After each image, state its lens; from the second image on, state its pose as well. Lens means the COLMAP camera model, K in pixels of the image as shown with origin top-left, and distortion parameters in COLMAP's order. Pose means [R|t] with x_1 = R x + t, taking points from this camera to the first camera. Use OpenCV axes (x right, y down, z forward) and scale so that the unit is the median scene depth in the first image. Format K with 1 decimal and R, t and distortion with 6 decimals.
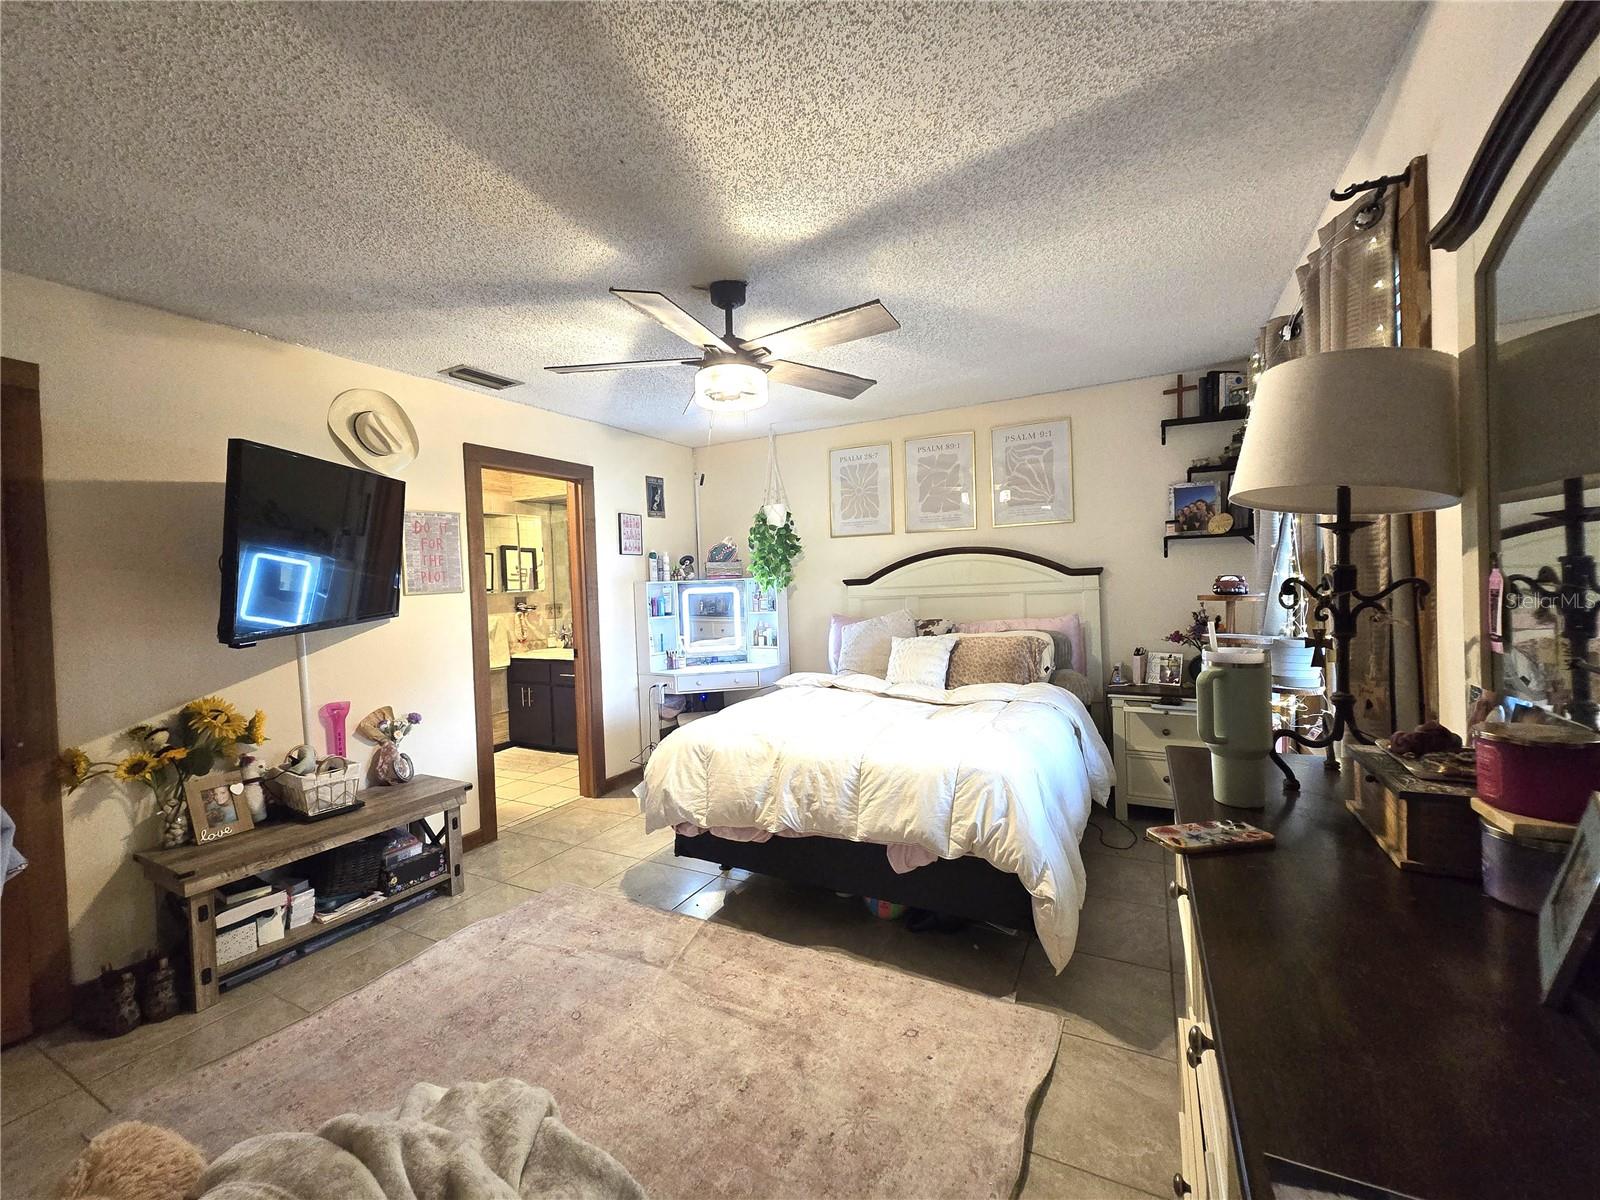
lens RADIAL K [[651.2, 0, 796.9], [0, 651.2, 594.2], [0, 0, 1]] dist [-0.002872, 0.000134]
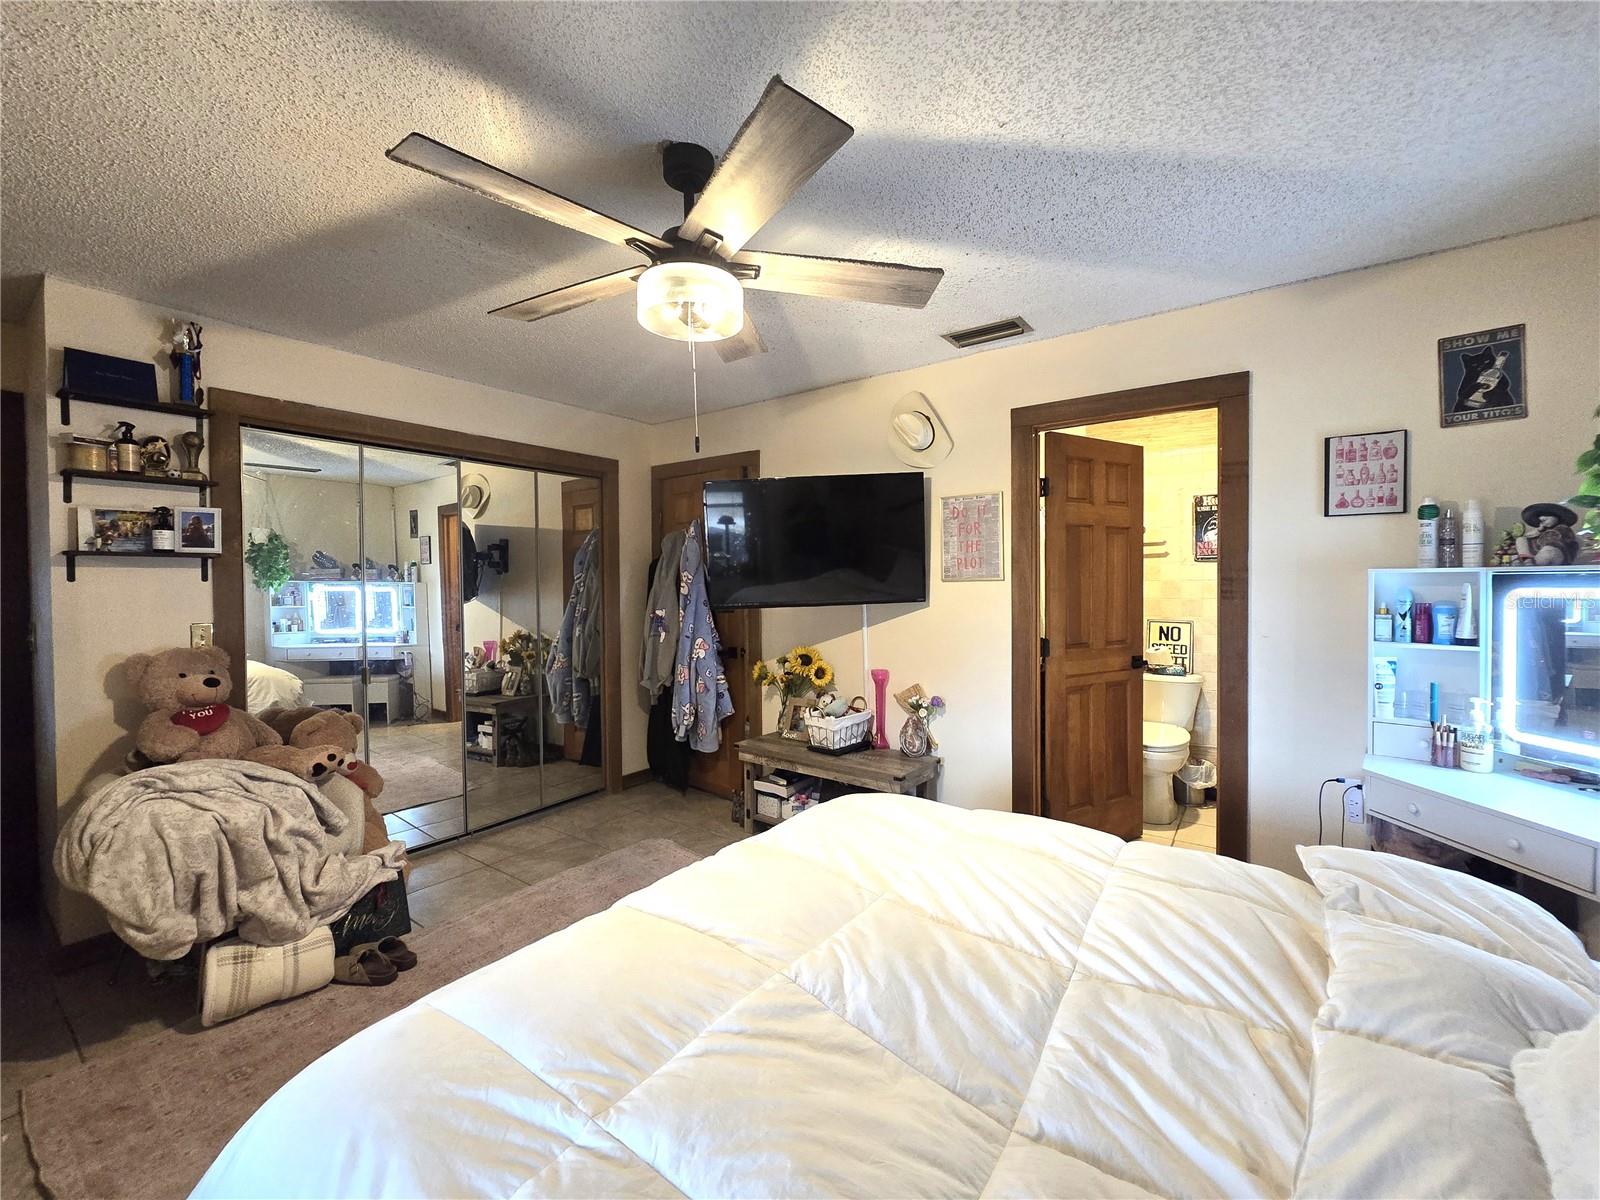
lens RADIAL K [[651.2, 0, 800.4], [0, 651.2, 598.0], [0, 0, 1]] dist [-0.002872, 0.000134]
pose [[-0.132736, 0.057895, -0.989459, 0.355256], [-0.008920, 0.998182, 0.059602, -0.025307], [0.991111, 0.016738, -0.131978, 0.732722]]
